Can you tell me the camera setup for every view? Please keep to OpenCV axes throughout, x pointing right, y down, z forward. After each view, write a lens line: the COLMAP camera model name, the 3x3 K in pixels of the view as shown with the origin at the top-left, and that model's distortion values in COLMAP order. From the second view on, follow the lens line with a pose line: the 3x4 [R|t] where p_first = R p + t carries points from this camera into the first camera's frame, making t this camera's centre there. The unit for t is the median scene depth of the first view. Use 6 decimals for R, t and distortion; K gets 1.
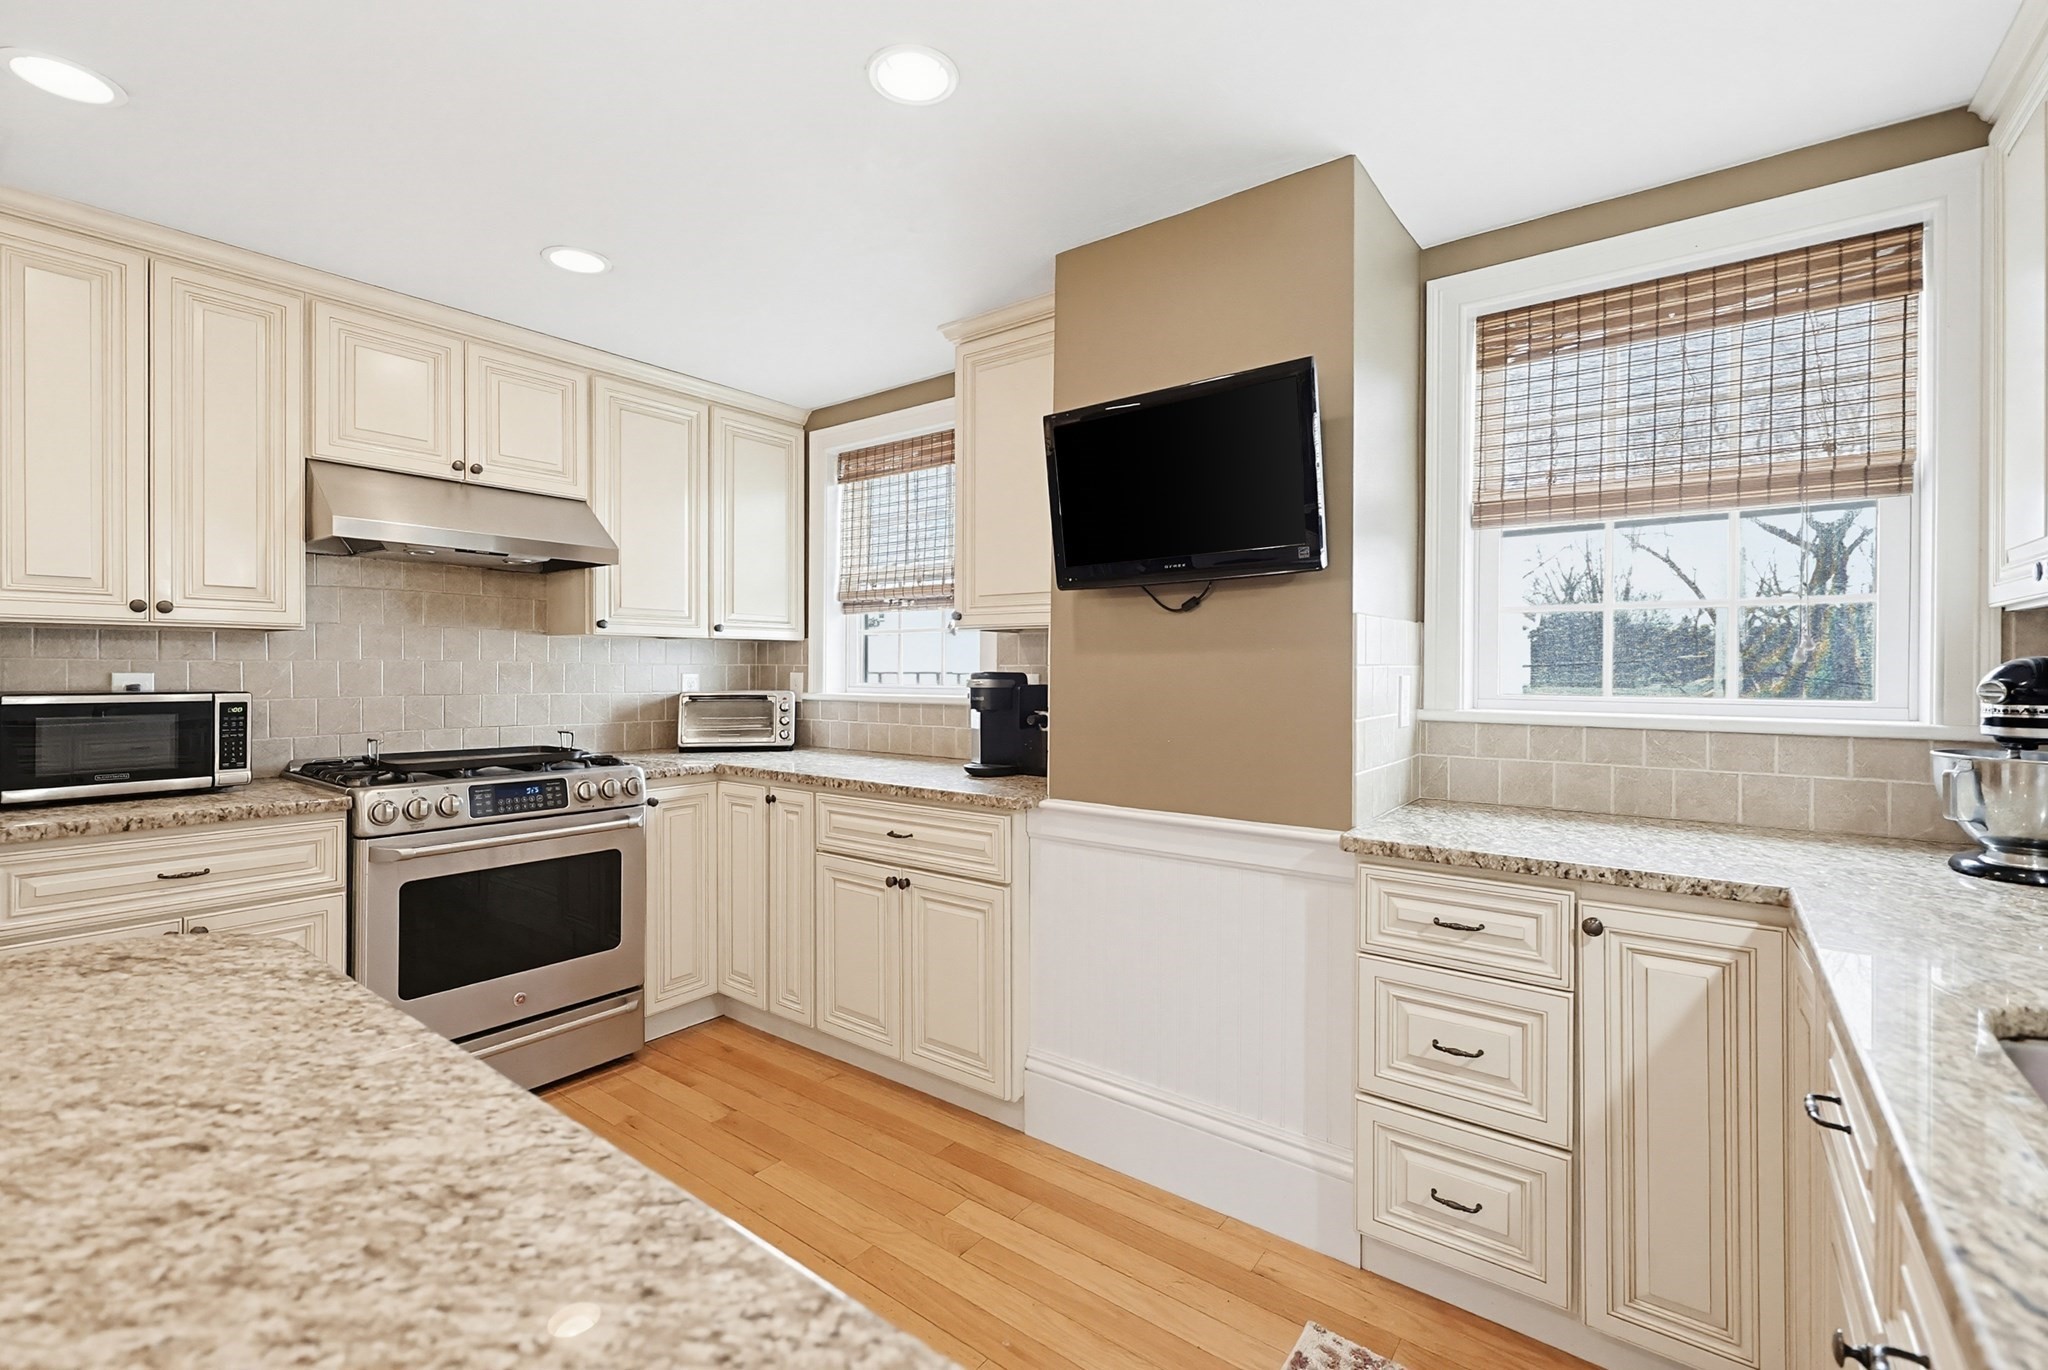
lens RADIAL K [[886.2, 0, 1027.6], [0, 886.2, 672.5], [0, 0, 1]] dist [0.002761, 0.000528]
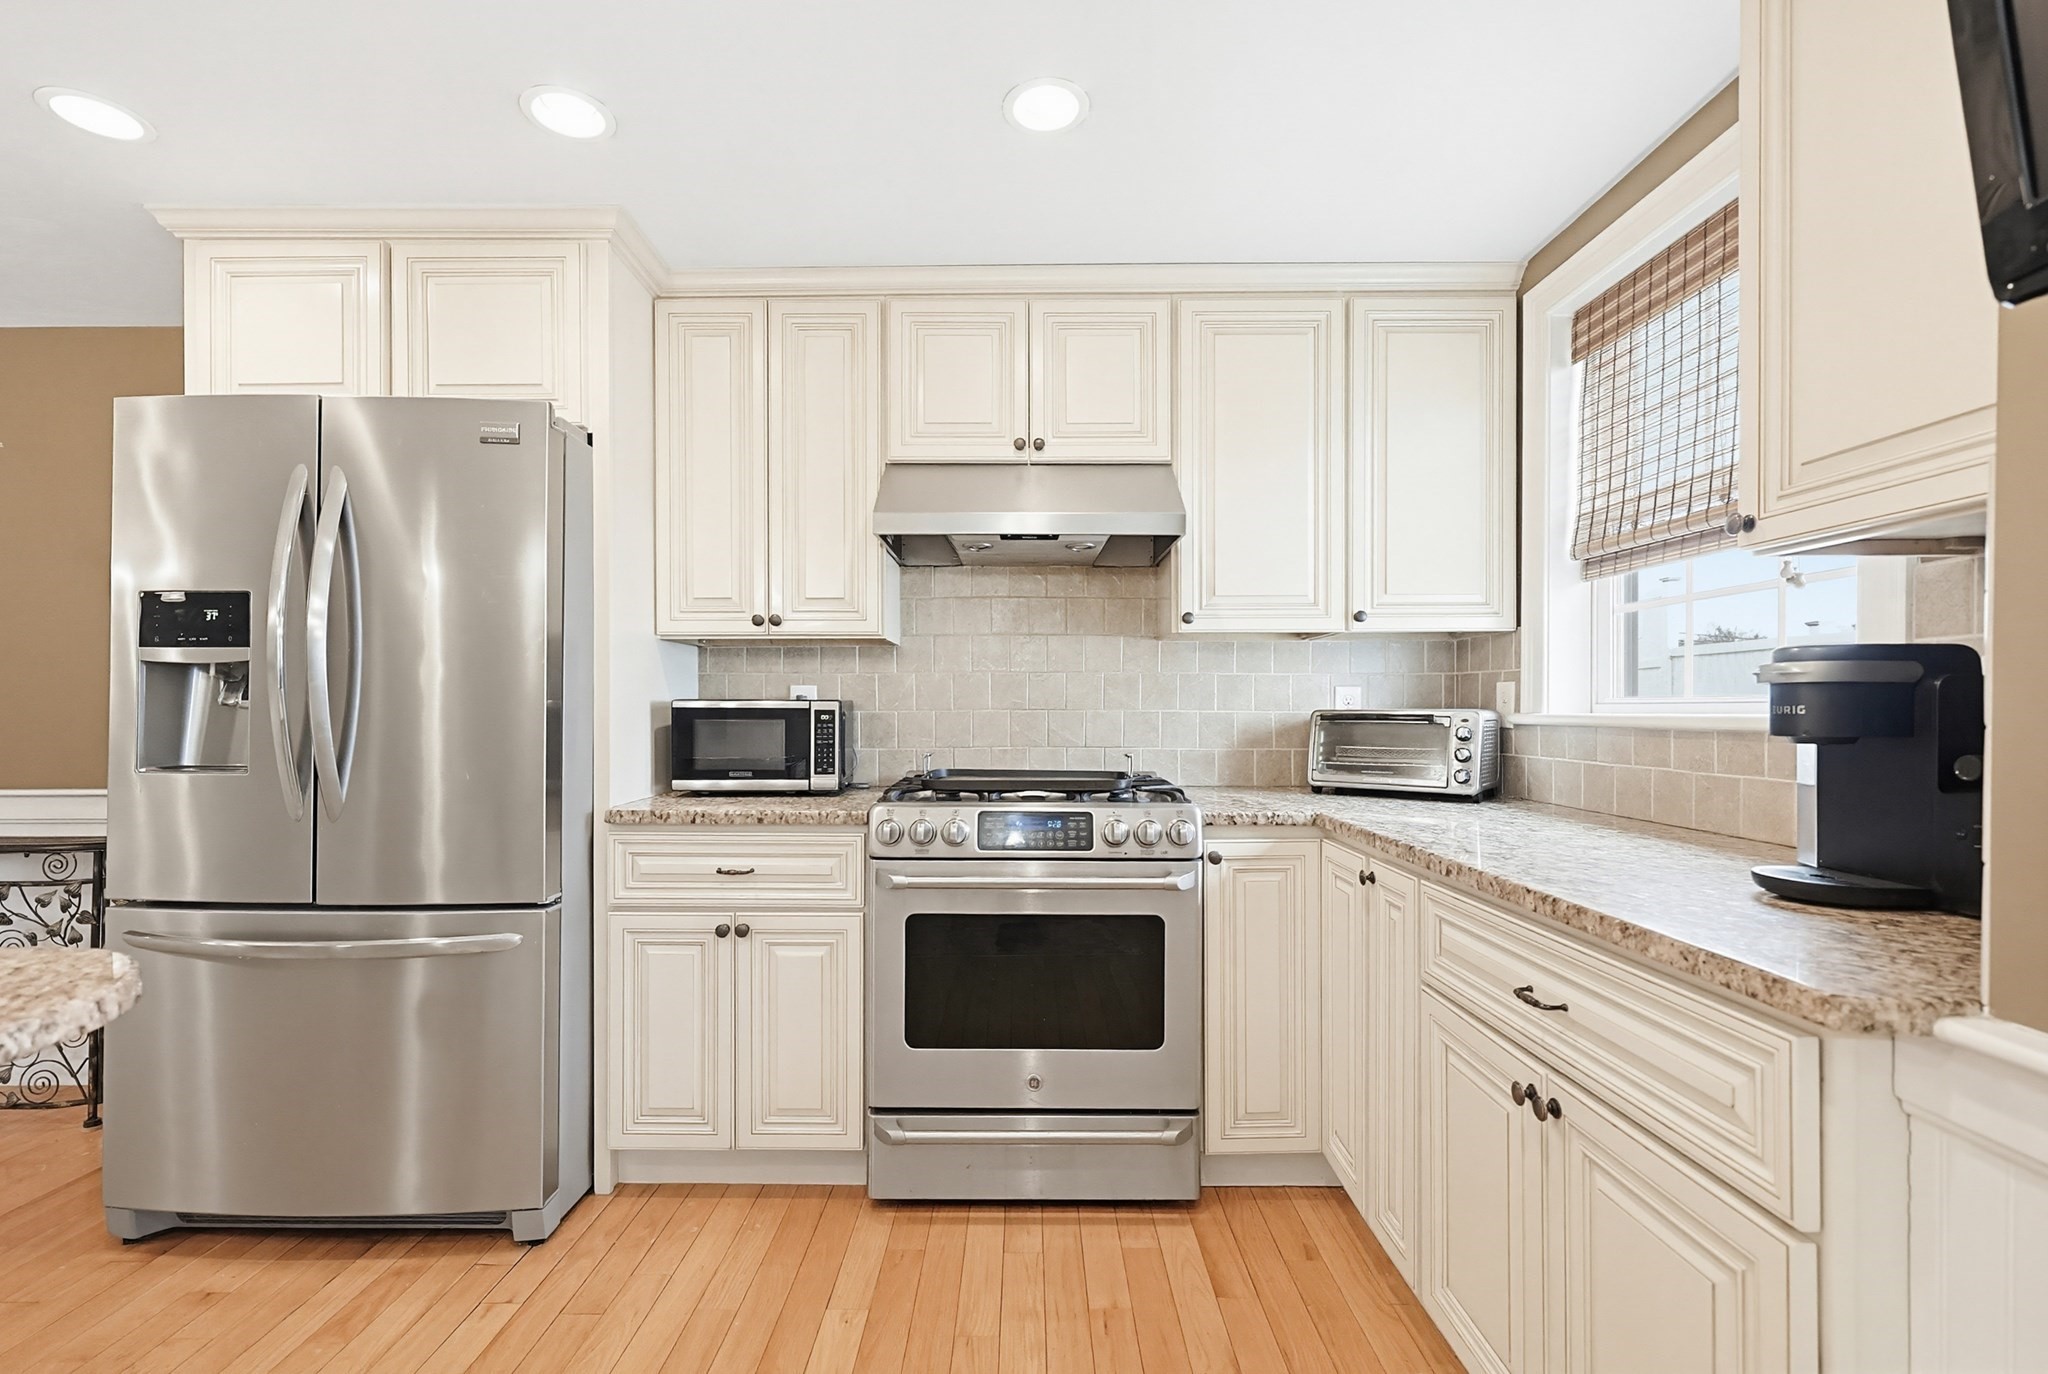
lens RADIAL K [[889.4, 0, 1028.8], [0, 889.4, 714.9], [0, 0, 1]] dist [-0.000030, 0.000051]
pose [[0.601017, 0.001265, -0.799235, 0.061045], [0.000753, 0.999997, 0.002149, 0.030396], [0.799236, -0.001893, 0.601015, 0.463115]]
